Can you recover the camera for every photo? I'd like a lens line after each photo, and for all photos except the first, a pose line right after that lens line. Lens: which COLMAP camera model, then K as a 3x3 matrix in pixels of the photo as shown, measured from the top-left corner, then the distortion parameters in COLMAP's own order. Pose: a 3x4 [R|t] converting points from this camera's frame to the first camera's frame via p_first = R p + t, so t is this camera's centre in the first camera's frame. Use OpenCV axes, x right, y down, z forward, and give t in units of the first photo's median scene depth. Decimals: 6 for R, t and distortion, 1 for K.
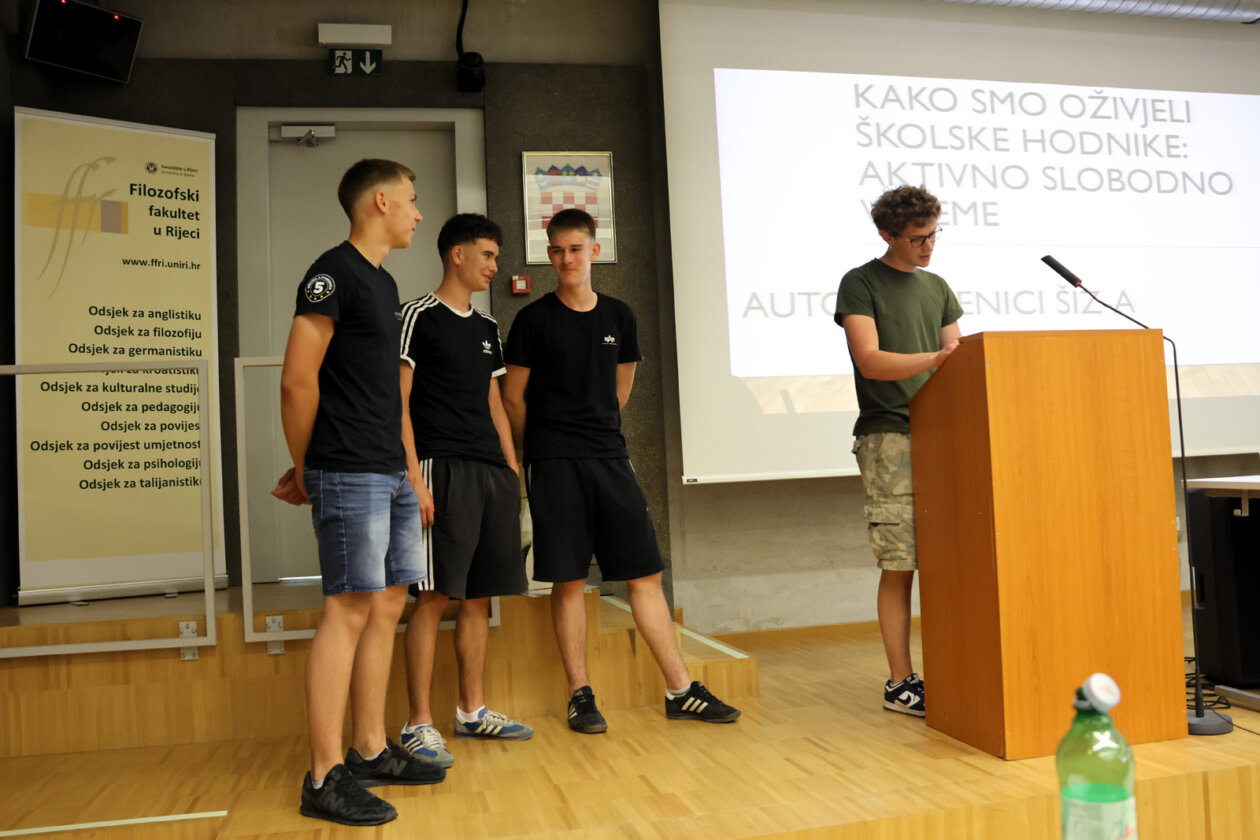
lens RADIAL K [[1108.6, 0, 625.0], [0, 1108.6, 423.9], [0, 0, 1]] dist [-0.150100, 0.132032]
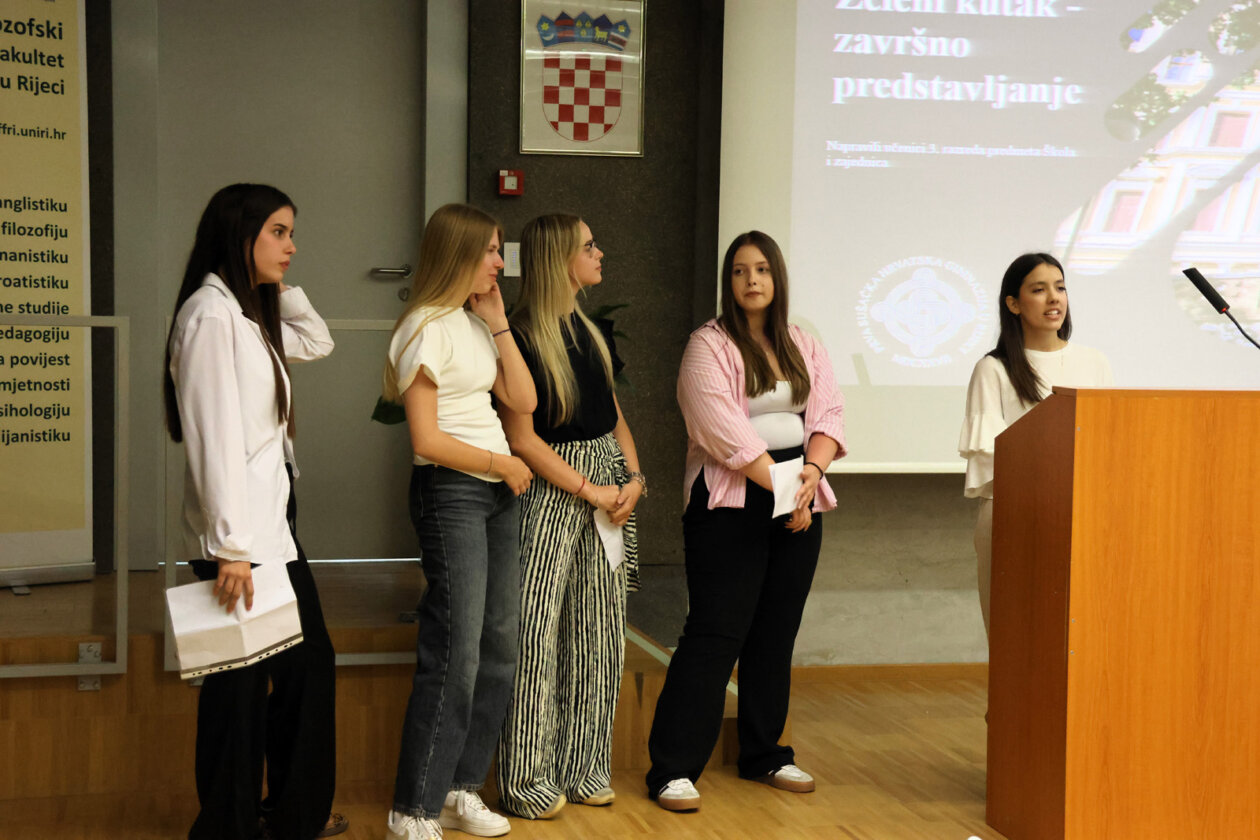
lens RADIAL K [[2031.3, 0, 630.0], [0, 2031.3, 420.0], [0, 0, 1]] dist [0.211232, 0.143736]
pose [[0.997557, 0.065816, 0.023435, -0.041331], [-0.067977, 0.991814, 0.108094, -0.137079], [-0.016129, -0.109423, 0.993864, -0.402483]]
